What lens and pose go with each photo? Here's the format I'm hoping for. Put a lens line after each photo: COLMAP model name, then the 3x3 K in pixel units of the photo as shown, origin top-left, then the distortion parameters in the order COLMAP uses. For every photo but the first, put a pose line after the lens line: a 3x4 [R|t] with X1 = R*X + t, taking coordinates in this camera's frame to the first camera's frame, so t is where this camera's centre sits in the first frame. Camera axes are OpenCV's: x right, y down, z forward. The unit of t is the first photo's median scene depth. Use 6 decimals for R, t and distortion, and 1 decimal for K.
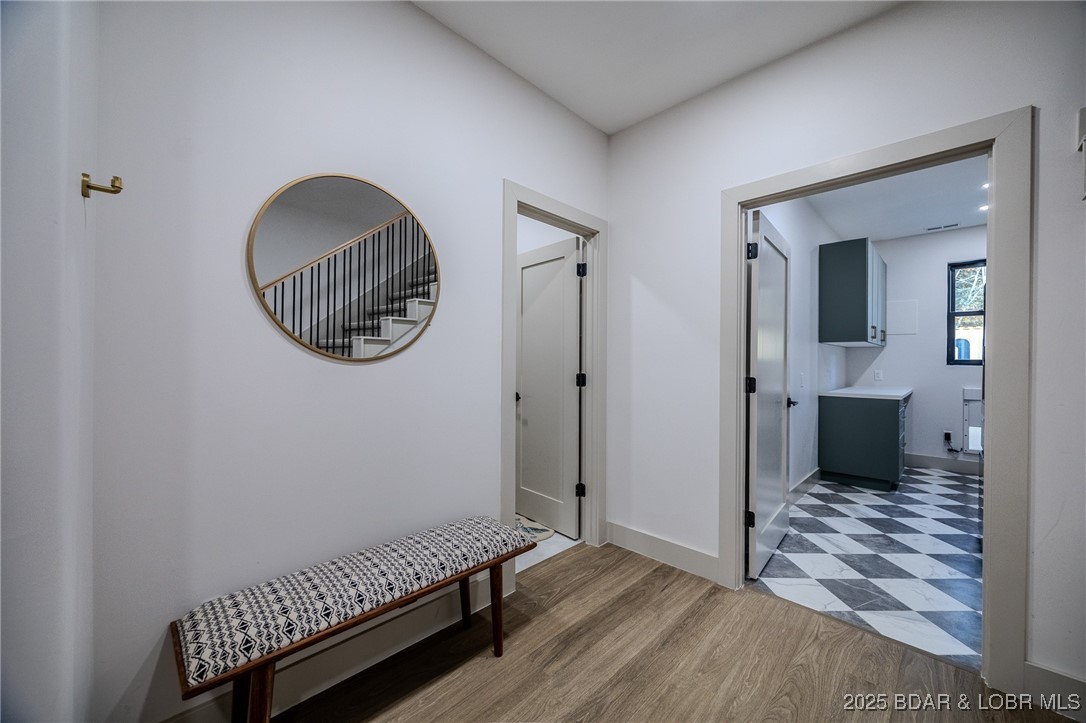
lens RADIAL K [[413.1, 0, 542.8], [0, 413.1, 359.6], [0, 0, 1]] dist [0.000024, -0.001253]
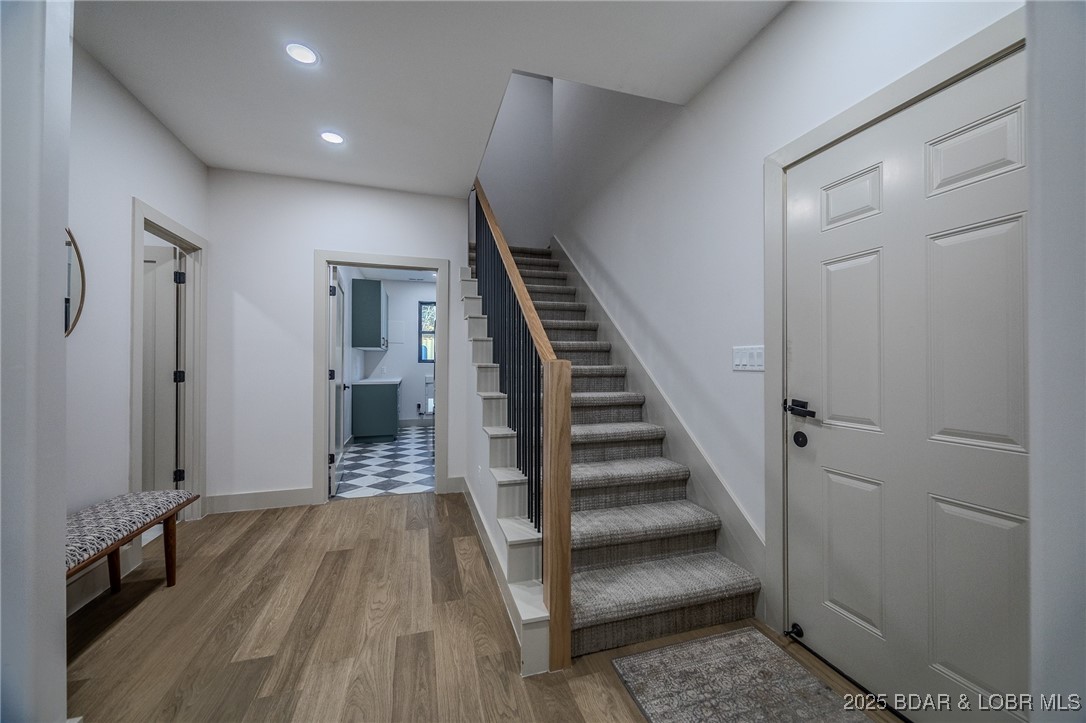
lens RADIAL K [[413.1, 0, 544.3], [0, 413.1, 359.5], [0, 0, 1]] dist [0.000024, -0.001253]
pose [[0.470682, 0.000894, 0.882302, -0.476400], [0.000387, 0.999999, -0.001220, 0.005066], [-0.882303, 0.000916, 0.470681, -0.438407]]
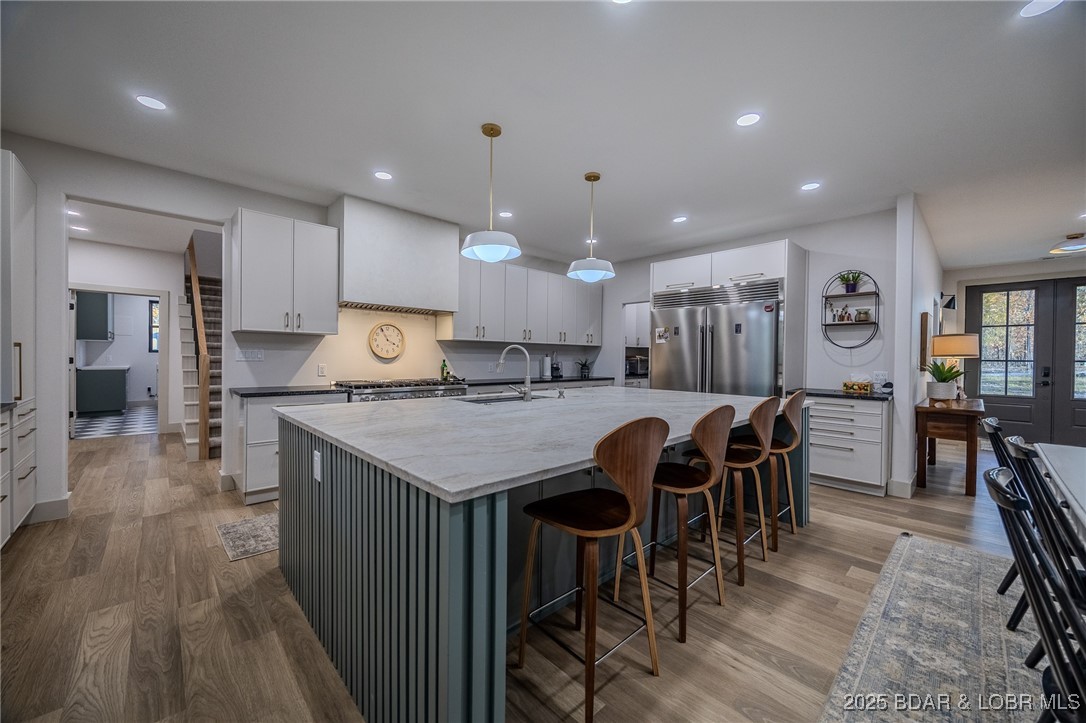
lens RADIAL K [[413.1, 0, 542.5], [0, 413.1, 361.1], [0, 0, 1]] dist [0.000024, -0.001253]
pose [[0.036724, -0.030637, 0.998856, -1.733463], [-0.004151, 0.999517, 0.030810, -0.026739], [-0.999317, -0.005278, 0.036579, -1.795444]]
